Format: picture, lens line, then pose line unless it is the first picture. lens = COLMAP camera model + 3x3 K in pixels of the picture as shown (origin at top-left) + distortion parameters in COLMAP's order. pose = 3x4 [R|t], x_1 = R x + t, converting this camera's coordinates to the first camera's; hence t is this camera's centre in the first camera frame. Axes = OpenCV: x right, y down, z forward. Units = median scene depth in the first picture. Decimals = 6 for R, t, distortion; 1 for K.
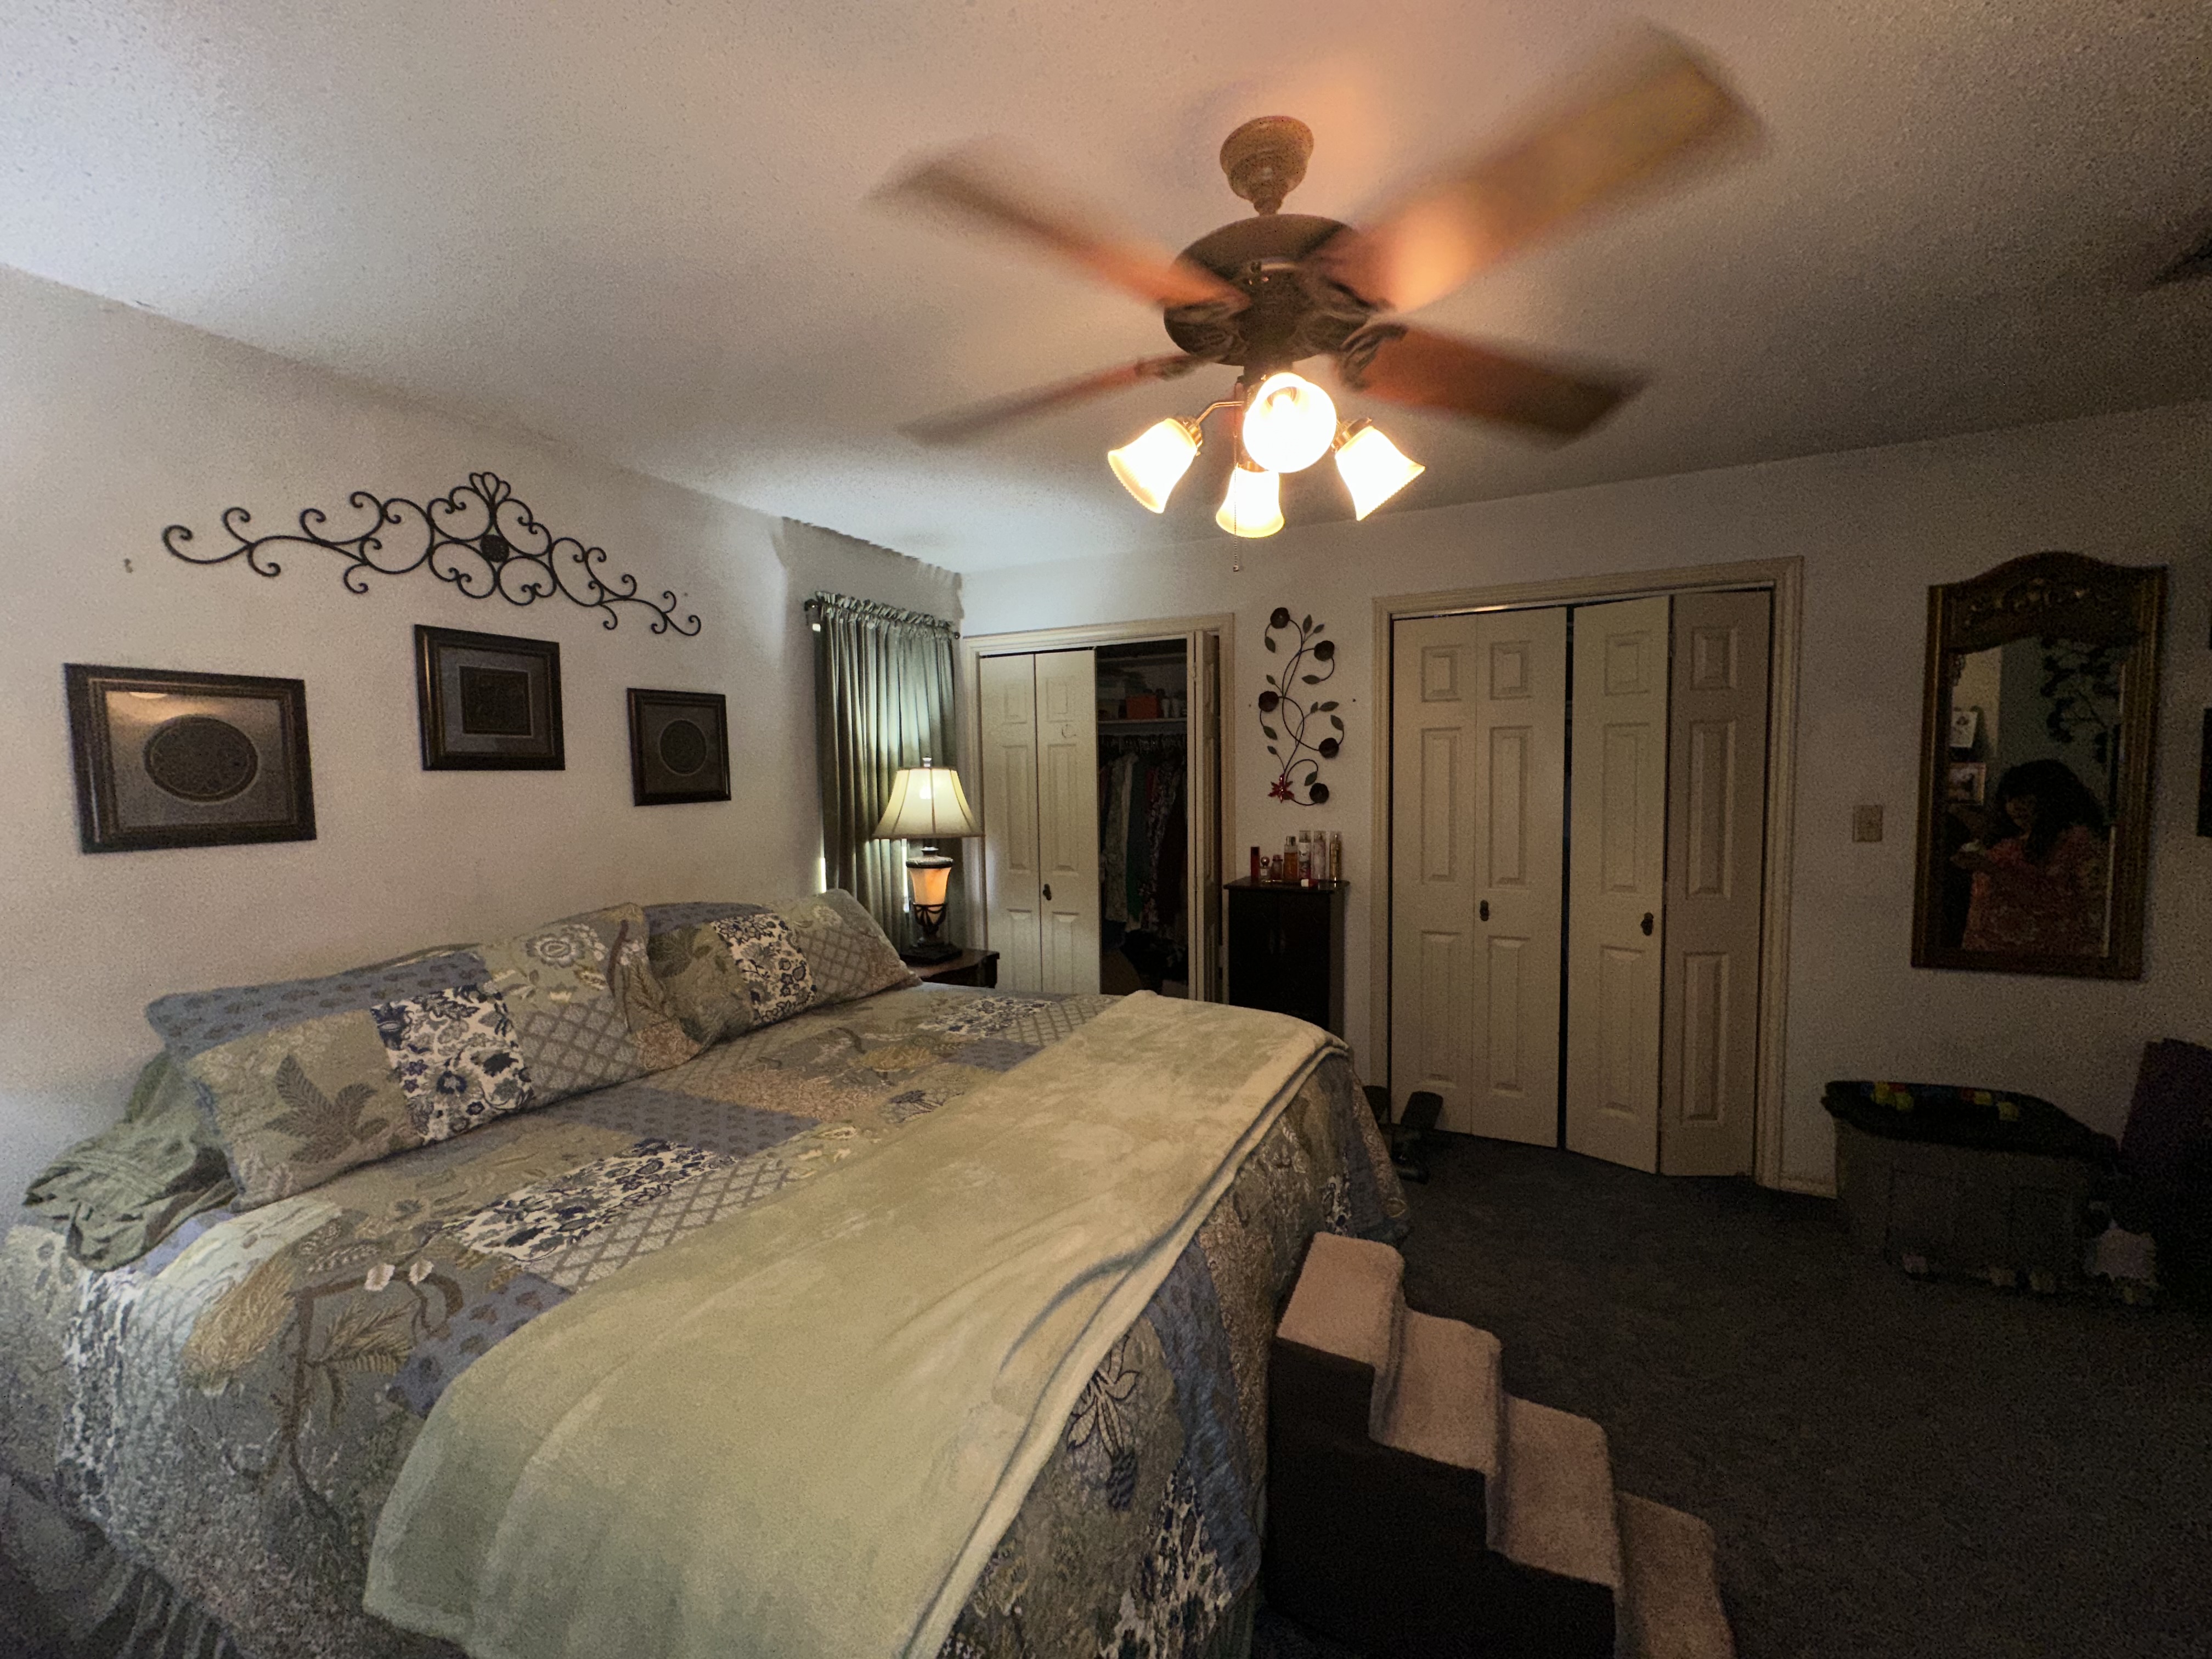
lens RADIAL K [[874.5, 0, 1101.0], [0, 874.5, 831.7], [0, 0, 1]] dist [0.000159, -0.000054]
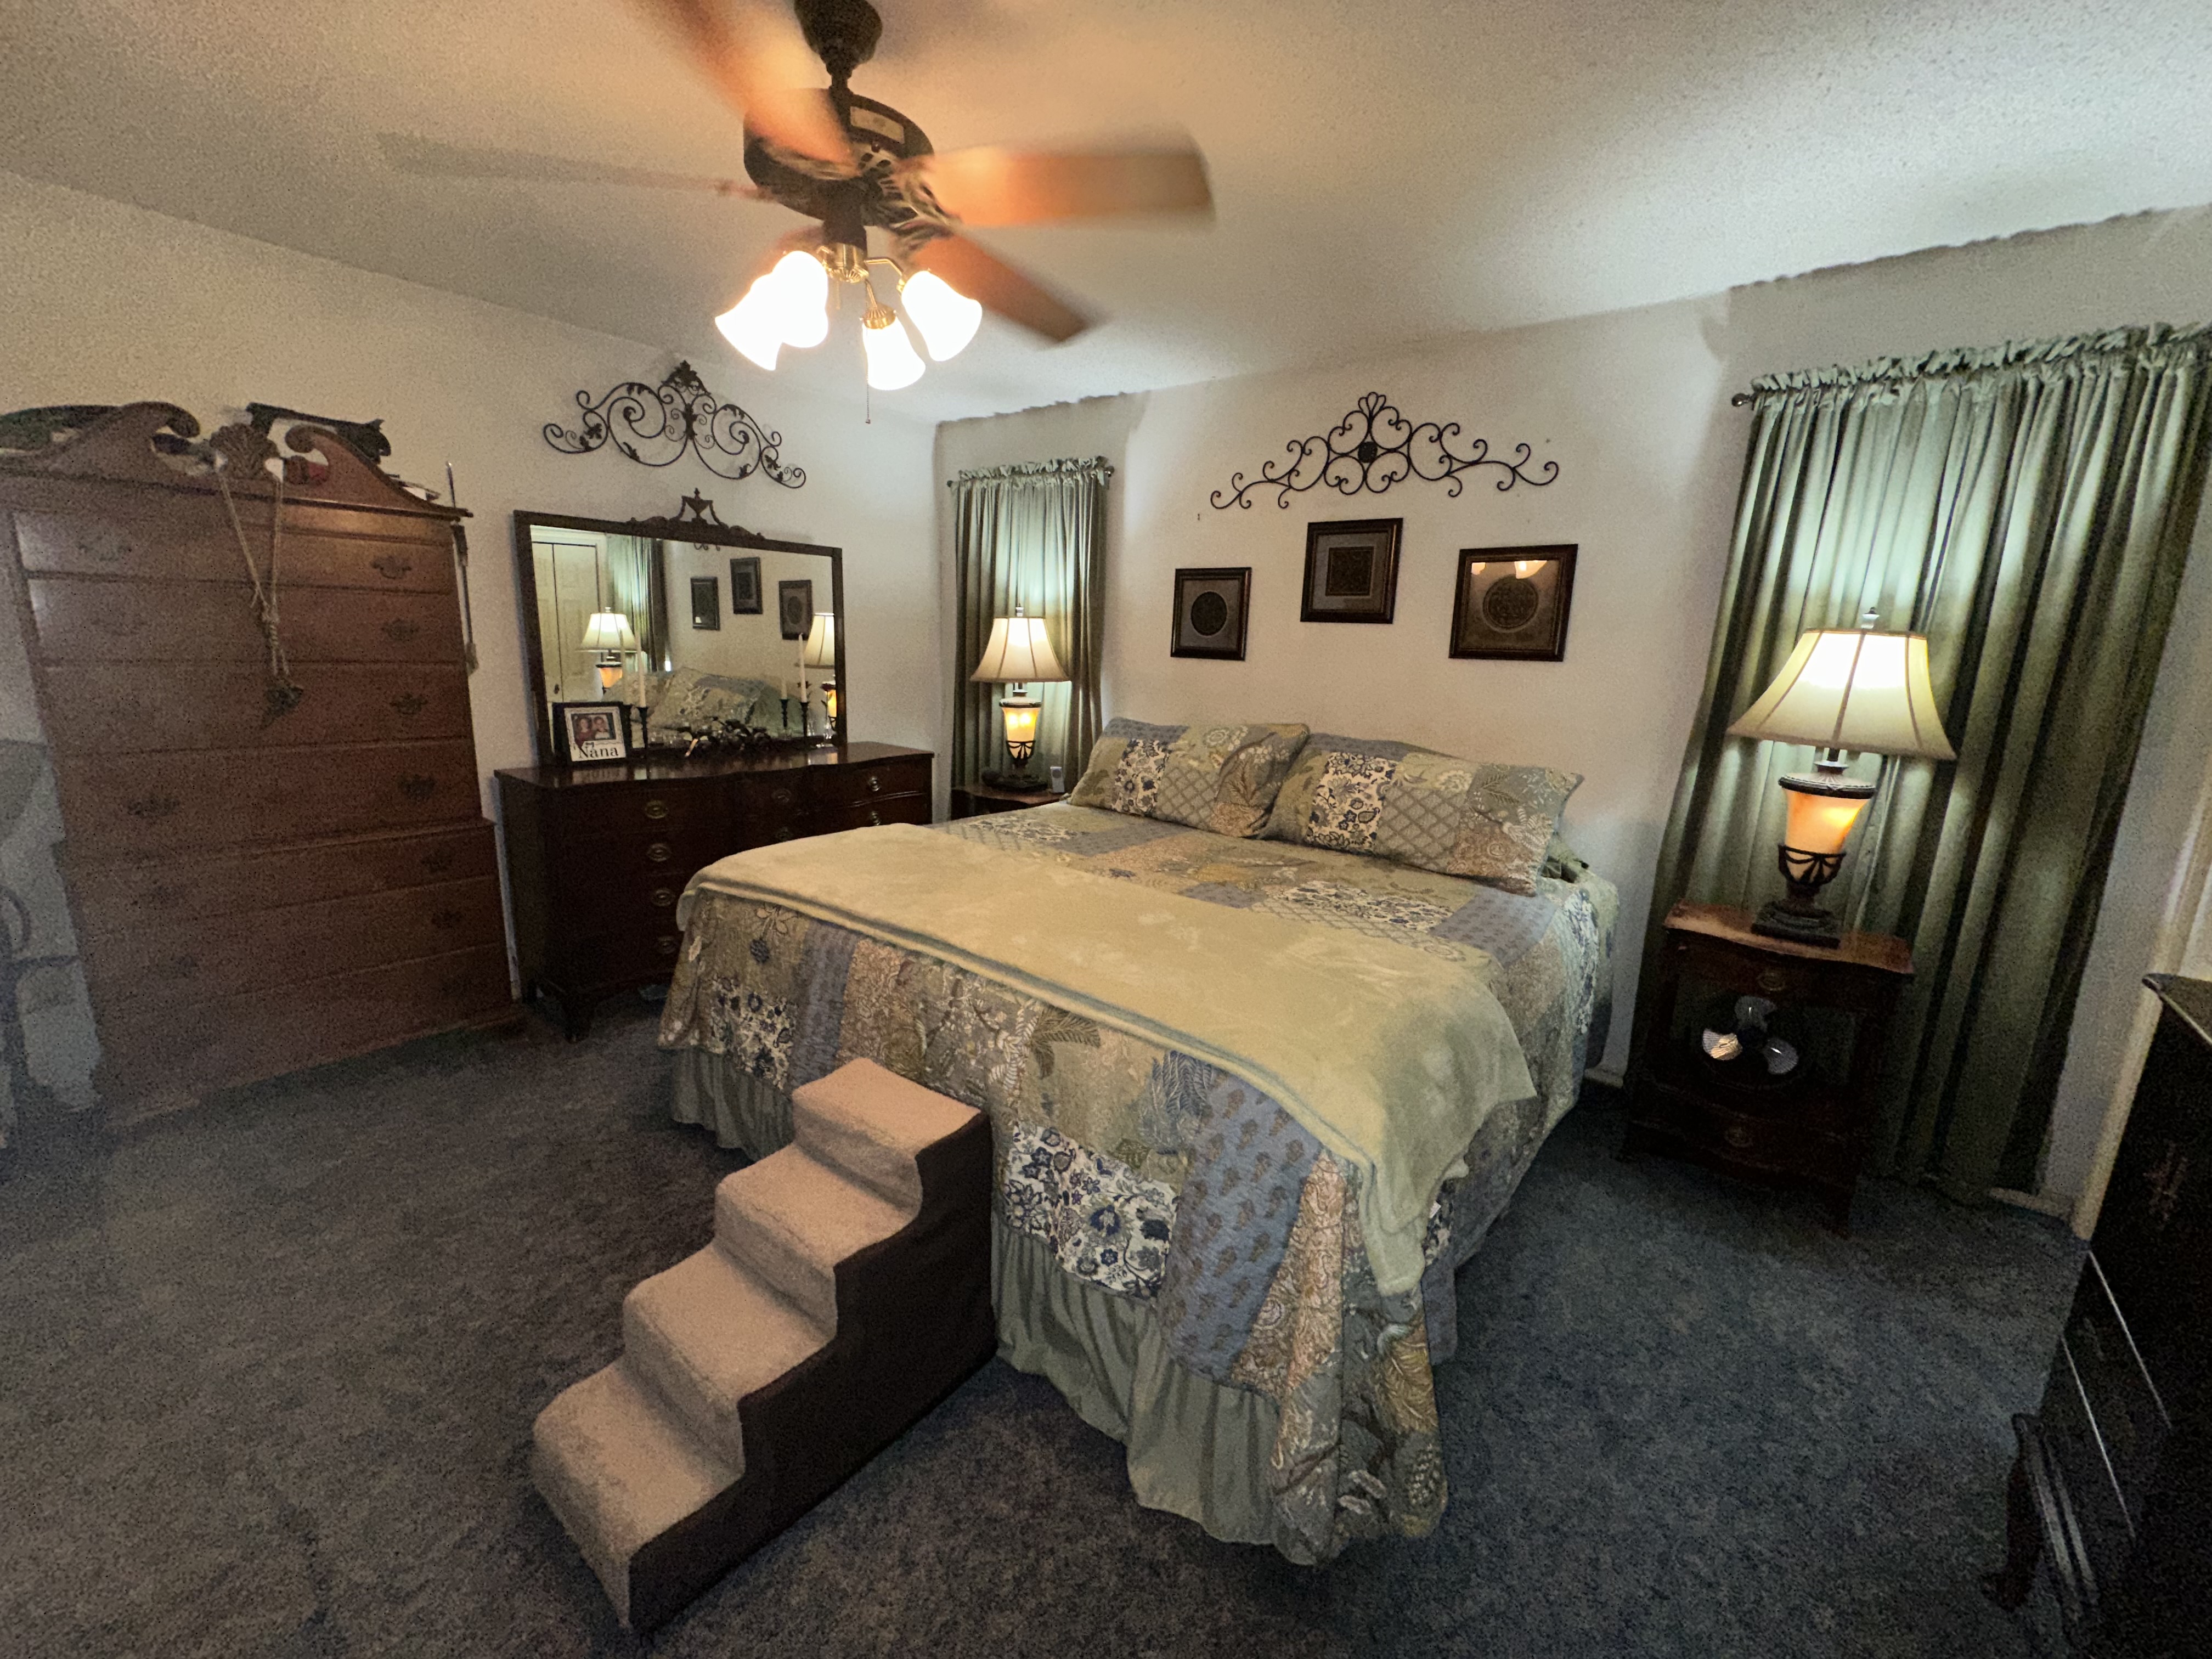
lens RADIAL K [[874.5, 0, 1102.0], [0, 874.5, 825.7], [0, 0, 1]] dist [0.000159, -0.000054]
pose [[-0.204365, 0.216297, -0.954699, 0.771242], [-0.098005, 0.965861, 0.239805, -0.054035], [0.973976, 0.142574, -0.176190, 0.910867]]
